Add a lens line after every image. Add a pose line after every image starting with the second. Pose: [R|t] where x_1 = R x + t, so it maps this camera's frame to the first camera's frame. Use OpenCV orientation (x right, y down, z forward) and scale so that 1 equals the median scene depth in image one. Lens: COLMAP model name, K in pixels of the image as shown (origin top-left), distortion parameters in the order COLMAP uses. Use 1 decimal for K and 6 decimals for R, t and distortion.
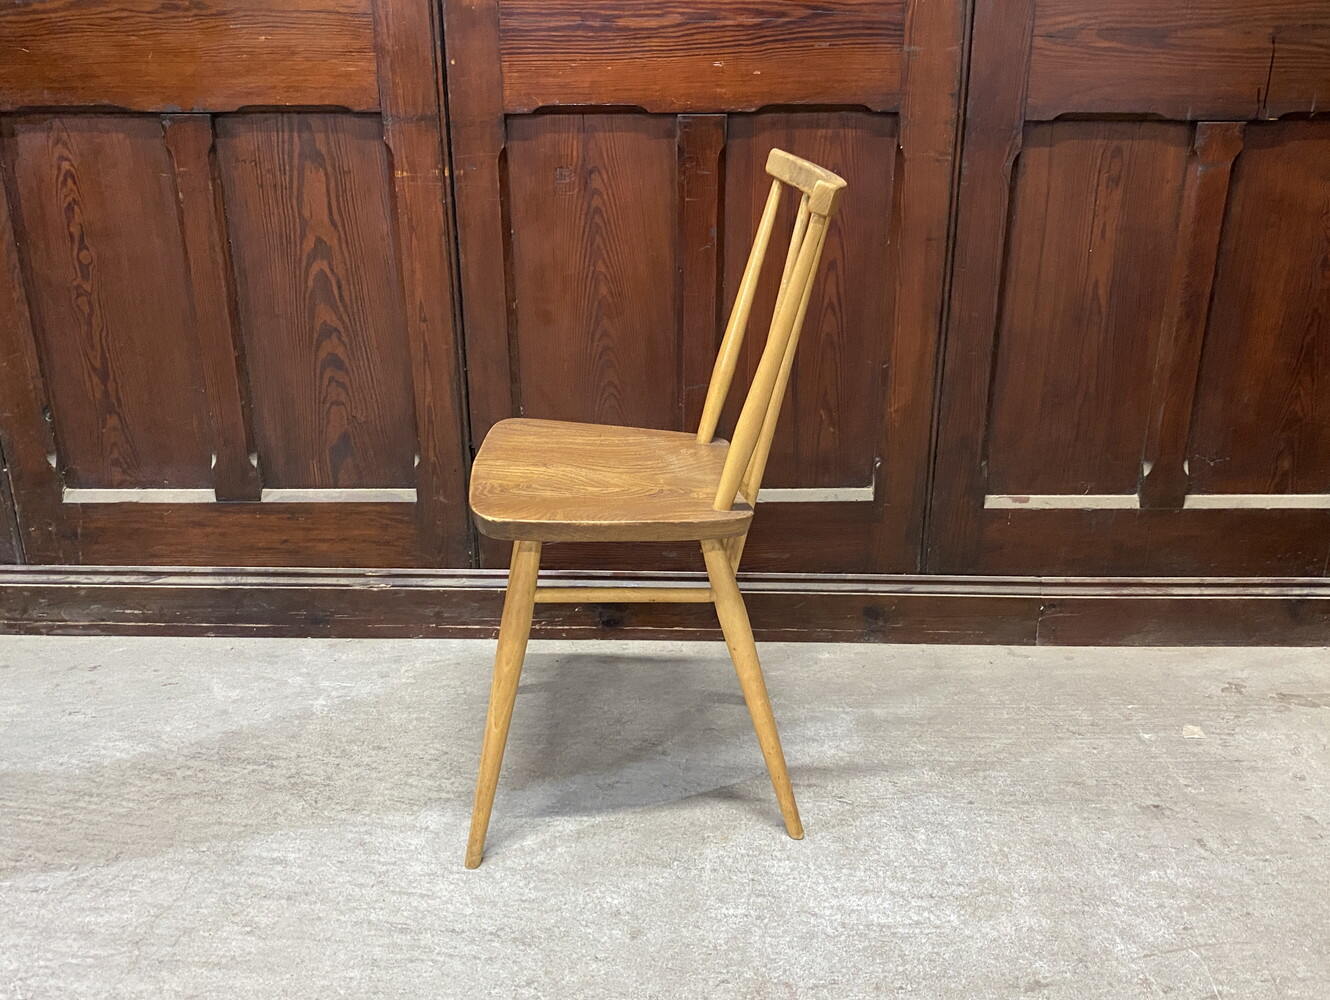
lens RADIAL K [[1202.7, 0, 670.4], [0, 1202.7, 520.8], [0, 0, 1]] dist [-0.010038, 0.005190]
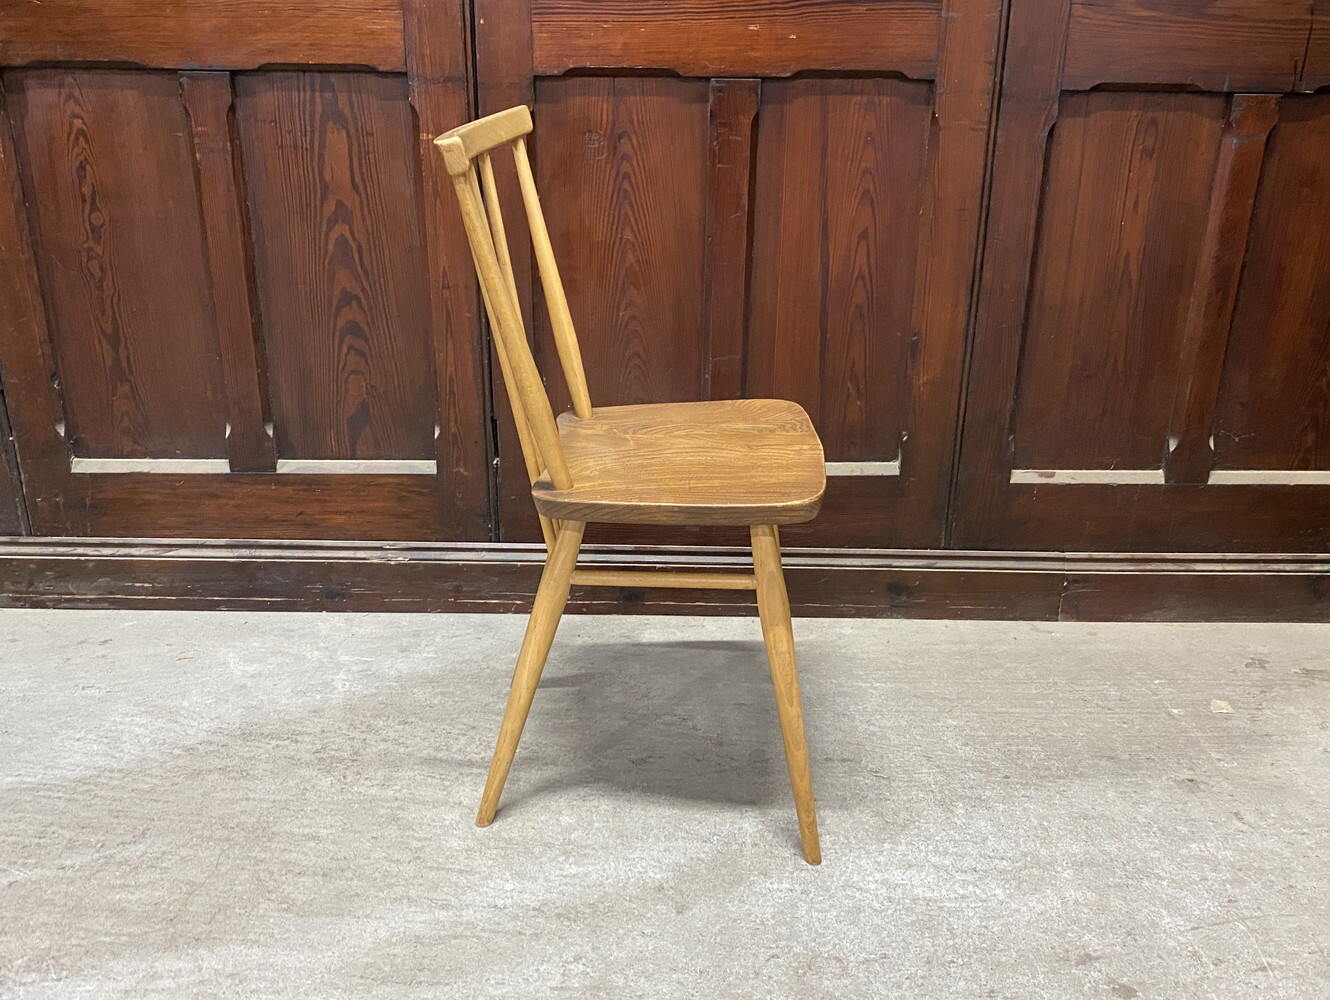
lens RADIAL K [[1202.7, 0, 670.4], [0, 1202.7, 520.8], [0, 0, 1]] dist [-0.010038, 0.005190]
pose [[0.999641, 0.004042, 0.026469, -0.050913], [-0.004432, 0.999882, 0.014699, 0.008372], [-0.026406, -0.014811, 0.999542, 0.014812]]
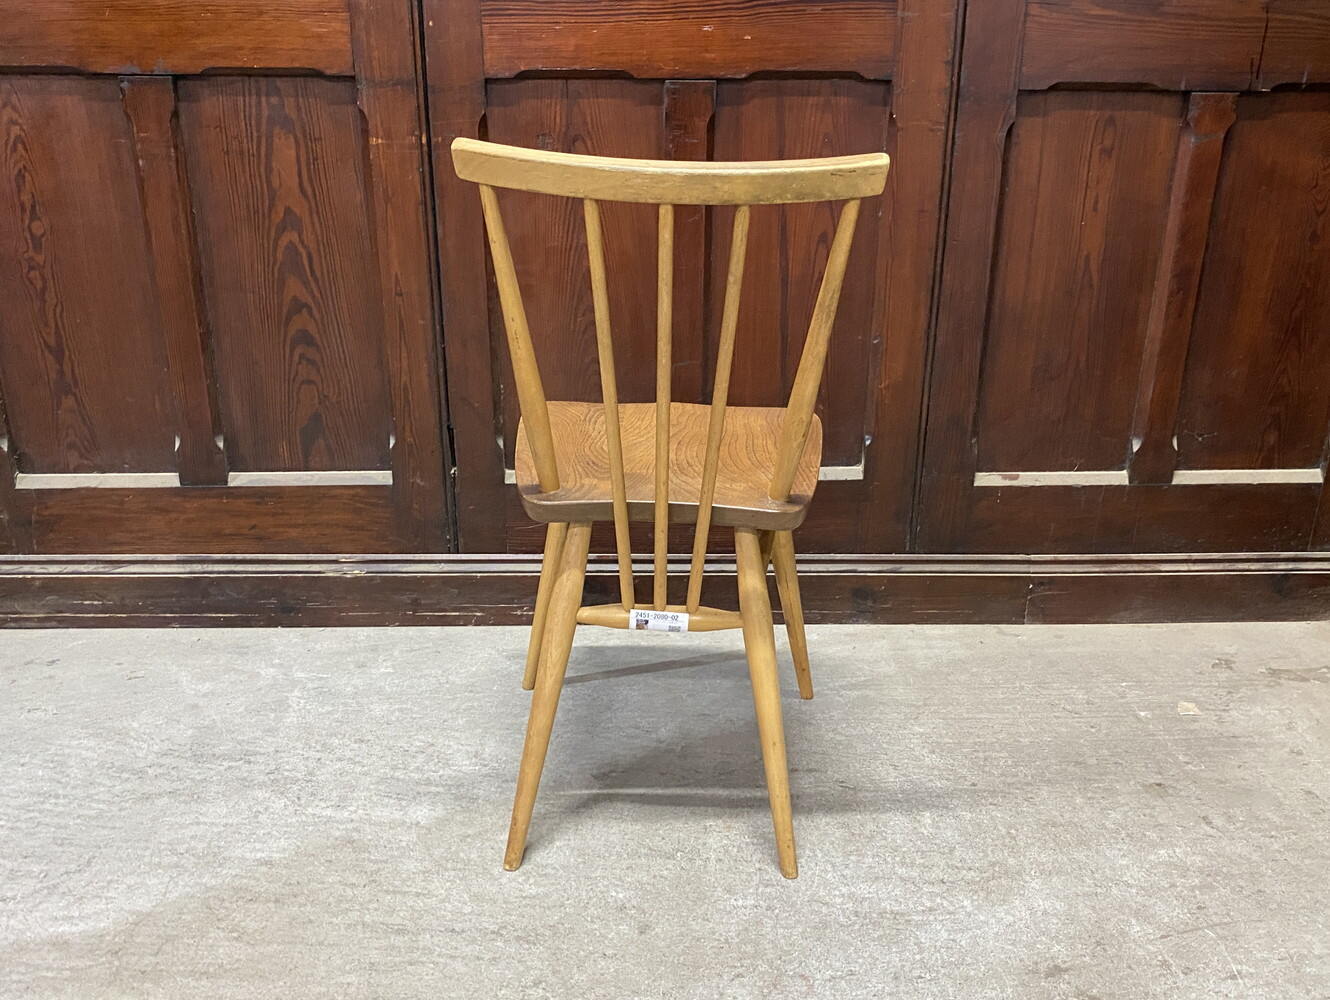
lens RADIAL K [[1204.1, 0, 672.1], [0, 1204.1, 518.3], [0, 0, 1]] dist [-0.016536, 0.017607]
pose [[0.998690, -0.010251, 0.050125, -0.039974], [0.009685, 0.999887, 0.011512, 0.002724], [-0.050237, -0.011012, 0.998677, 0.030244]]
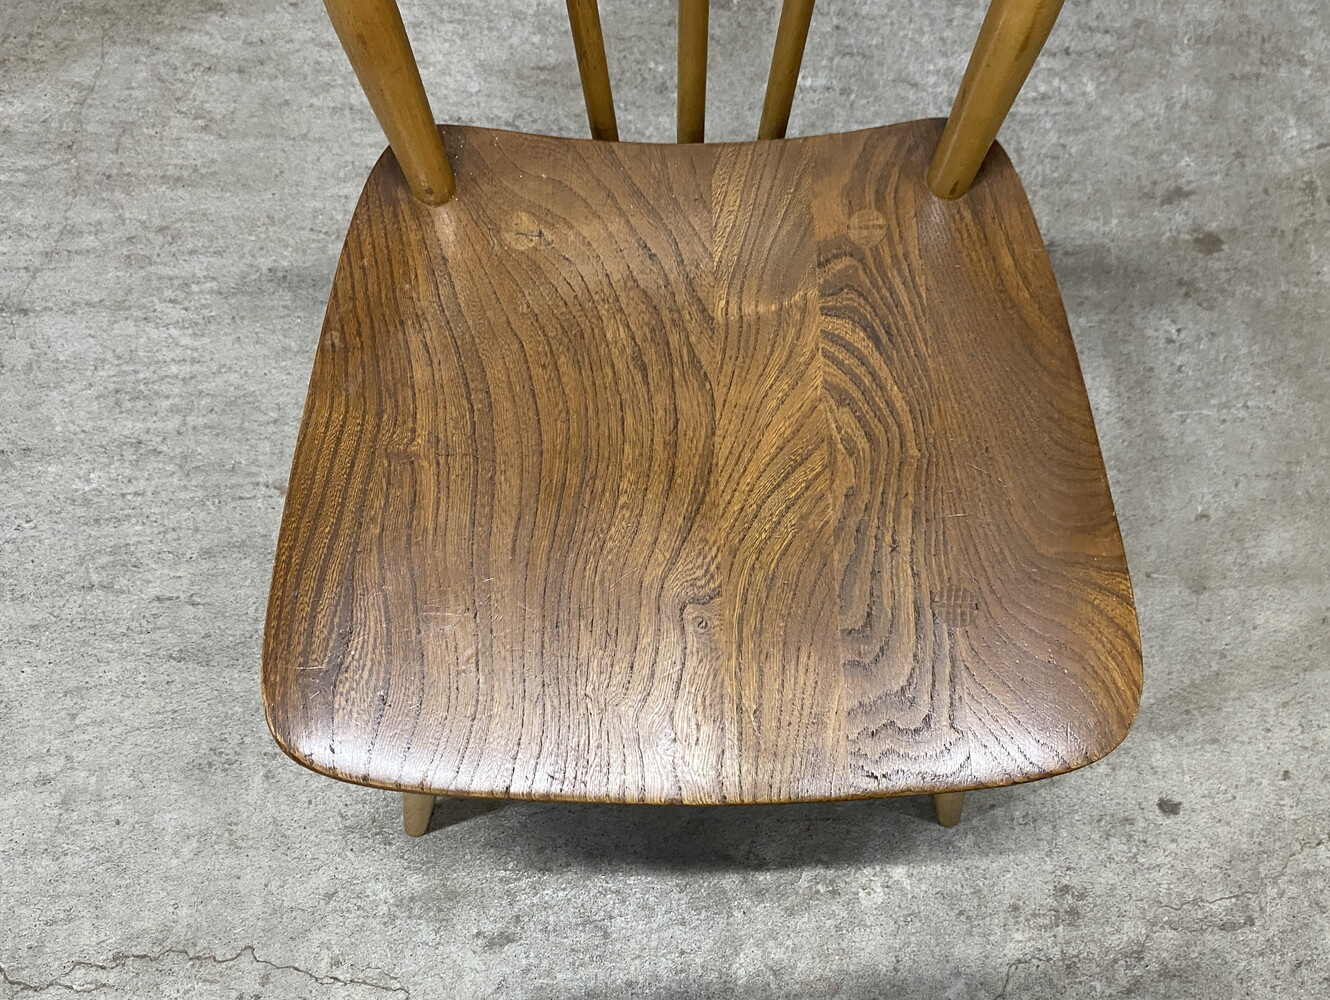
lens RADIAL K [[1204.1, 0, 672.1], [0, 1204.1, 518.3], [0, 0, 1]] dist [-0.016536, 0.017607]
pose [[0.999930, -0.009691, -0.006779, -0.028765], [0.011182, 0.588060, 0.808740, -0.114332], [-0.003852, -0.808760, 0.588127, 0.248840]]
